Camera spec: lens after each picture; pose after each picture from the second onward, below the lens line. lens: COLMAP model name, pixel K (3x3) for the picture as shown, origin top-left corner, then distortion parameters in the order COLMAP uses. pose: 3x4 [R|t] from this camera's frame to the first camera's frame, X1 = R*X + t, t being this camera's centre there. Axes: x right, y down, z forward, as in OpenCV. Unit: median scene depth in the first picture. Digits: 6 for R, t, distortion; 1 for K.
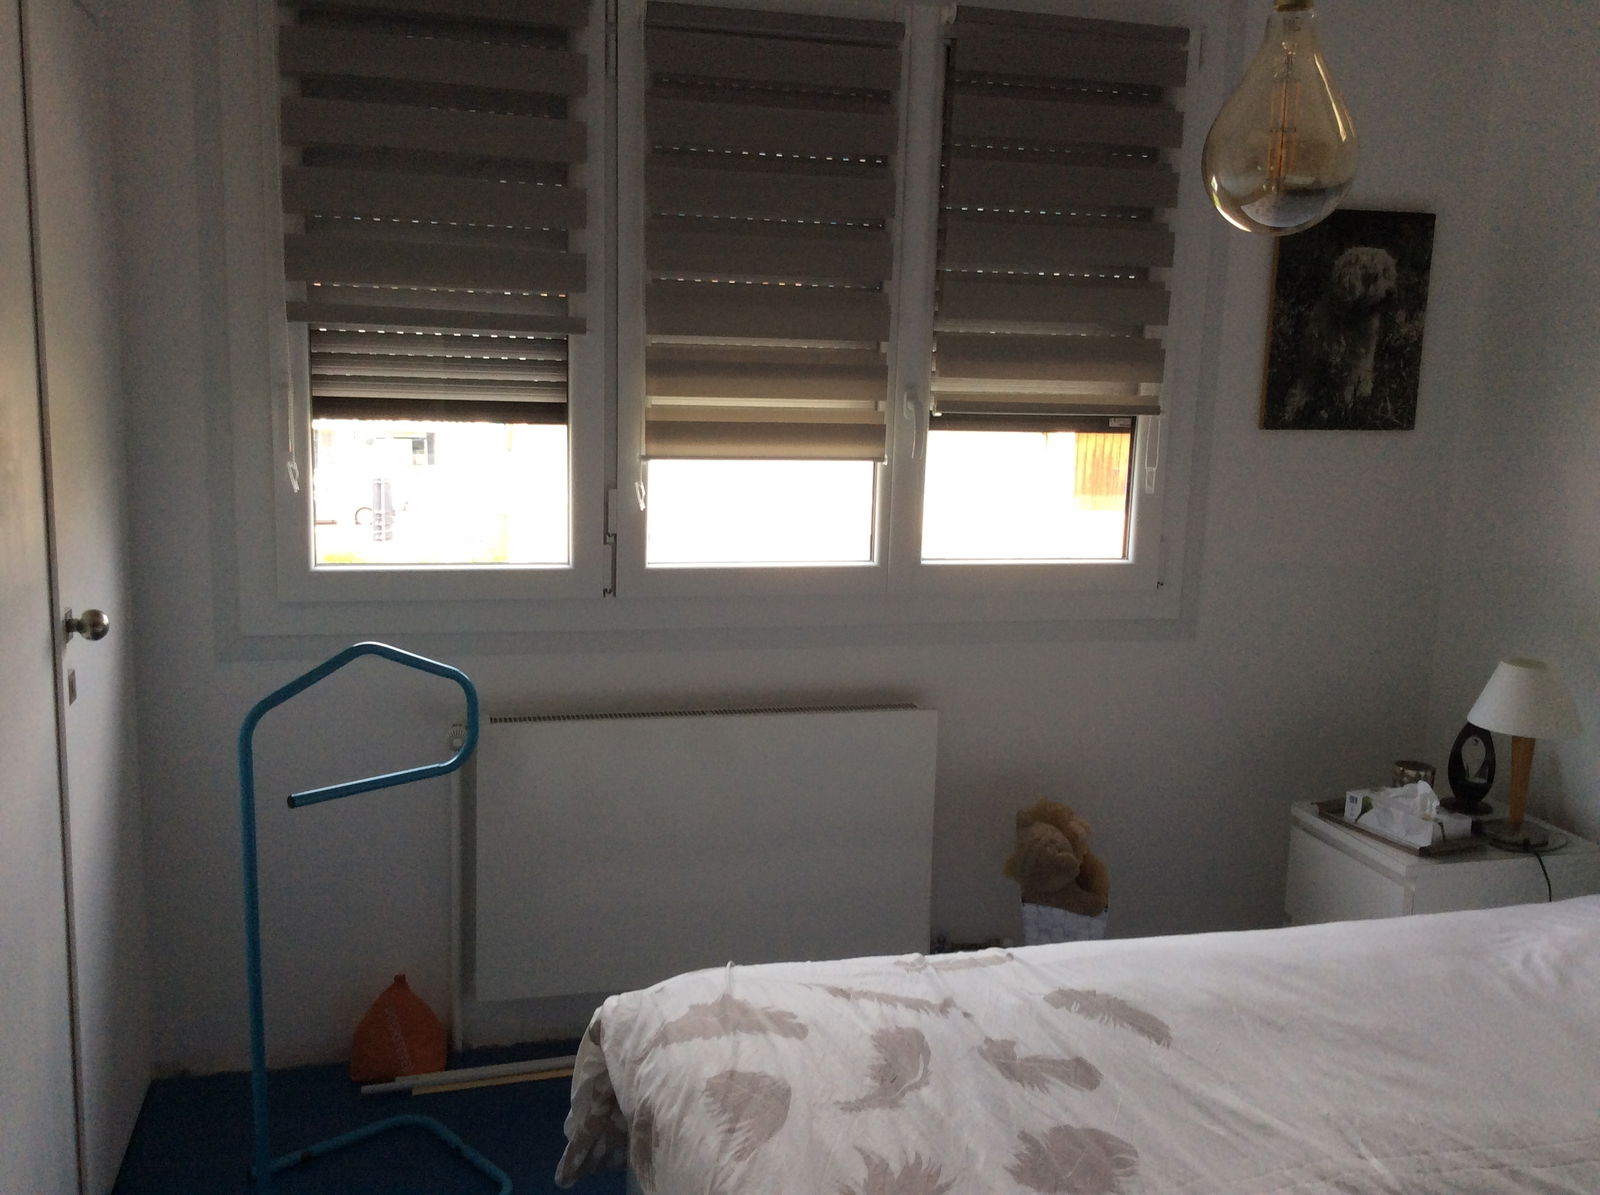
lens RADIAL K [[1494.3, 0, 805.0], [0, 1494.3, 599.4], [0, 0, 1]] dist [0.066608, 0.000000]
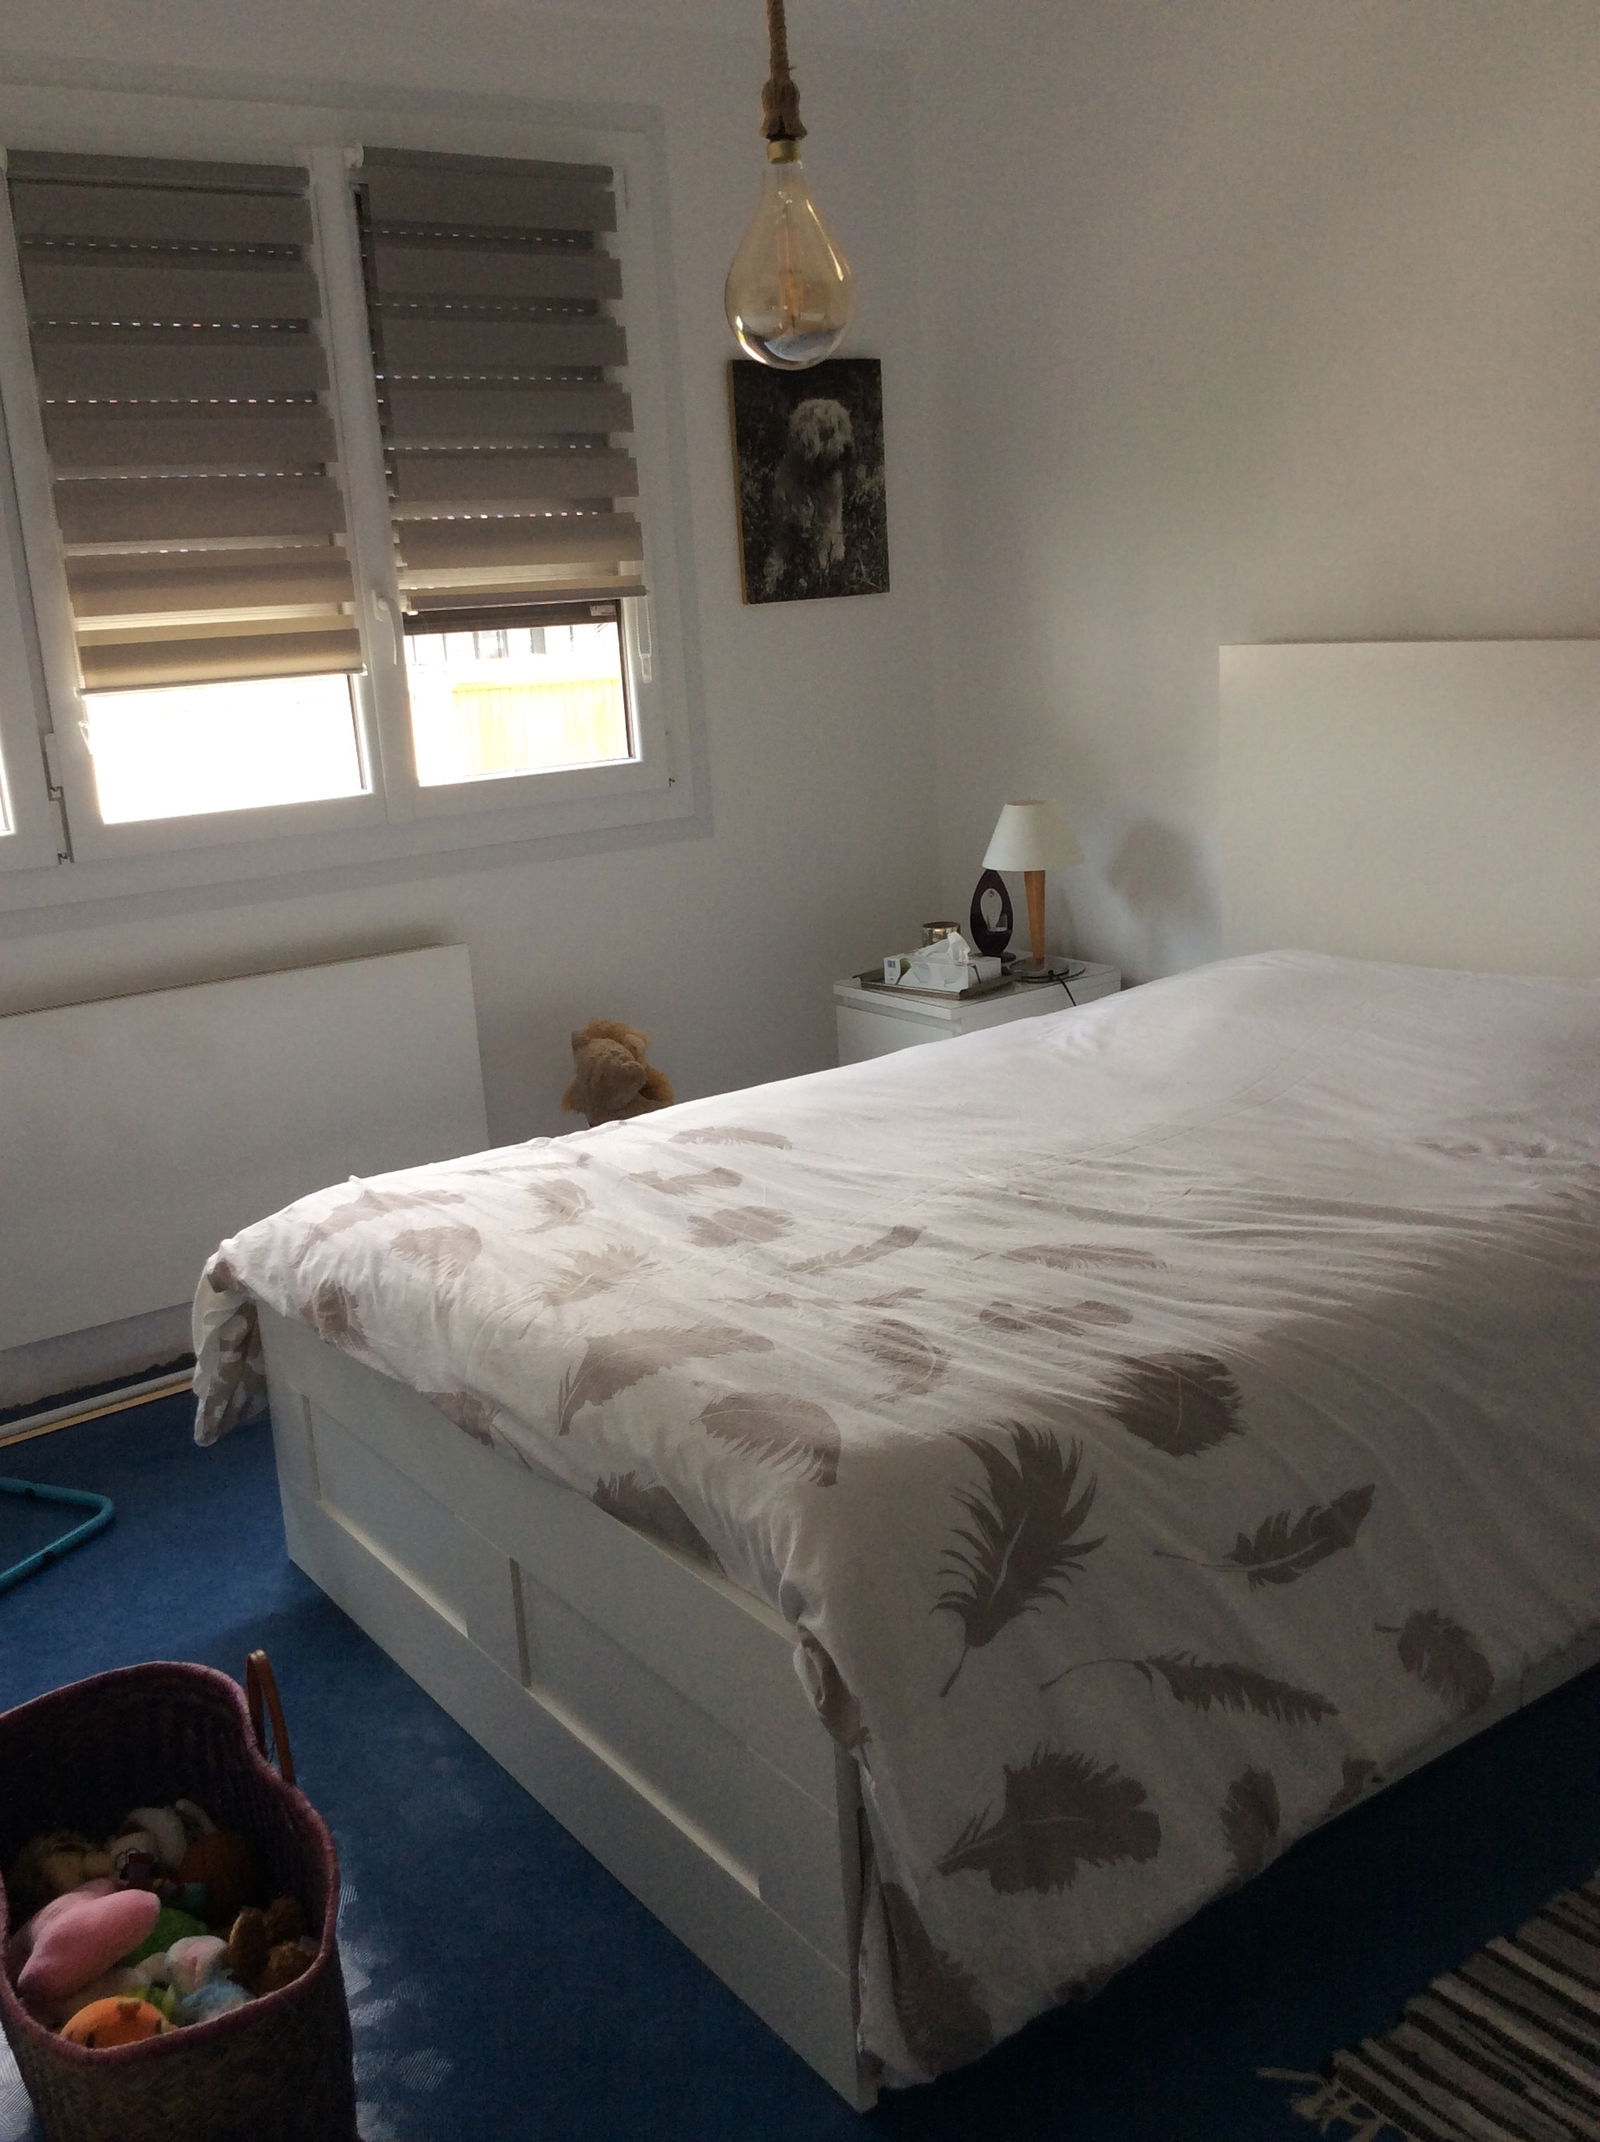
lens RADIAL K [[2000.5, 0, 800.3], [0, 2000.5, 1071.8], [0, 0, 1]] dist [0.066608, 0.000000]
pose [[0.929502, -0.170674, 0.326949, -0.141266], [0.148662, 0.984658, 0.091370, 0.073902], [-0.337528, -0.036324, 0.940615, -0.231721]]
